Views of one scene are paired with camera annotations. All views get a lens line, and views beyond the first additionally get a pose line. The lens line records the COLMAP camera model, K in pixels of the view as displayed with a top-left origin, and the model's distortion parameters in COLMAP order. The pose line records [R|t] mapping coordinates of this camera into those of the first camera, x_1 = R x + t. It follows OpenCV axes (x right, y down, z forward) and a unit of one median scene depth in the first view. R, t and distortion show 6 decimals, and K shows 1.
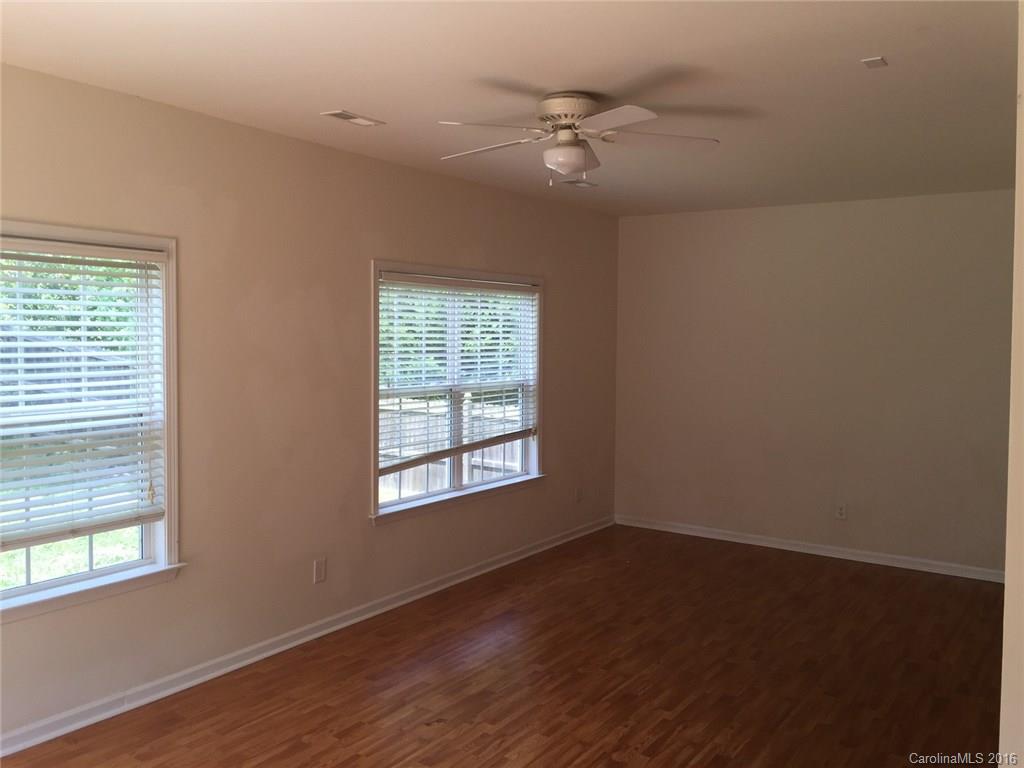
lens RADIAL K [[876.4, 0, 517.9], [0, 876.4, 378.8], [0, 0, 1]] dist [0.020302, -0.000600]
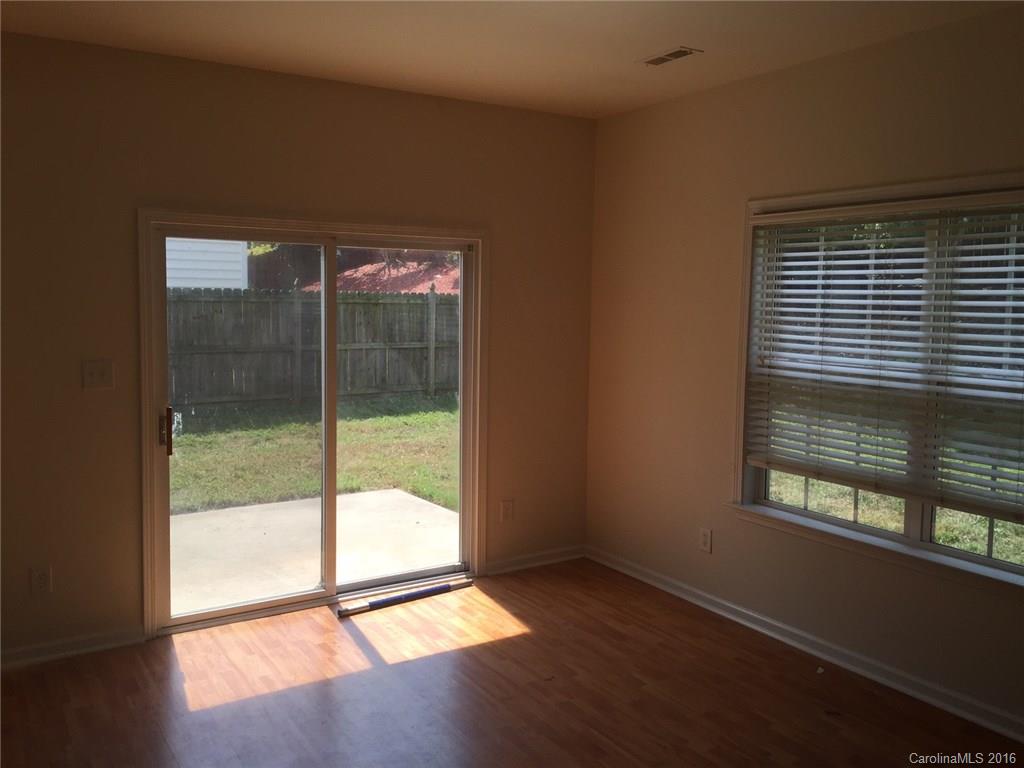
lens RADIAL K [[938.5, 0, 512.0], [0, 938.5, 384.0], [0, 0, 1]] dist [0.149684, -0.000308]
pose [[-0.403530, 0.076870, -0.911732, 0.692653], [-0.063176, 0.991745, 0.111578, -0.043107], [0.912783, 0.102625, -0.395342, 1.064157]]
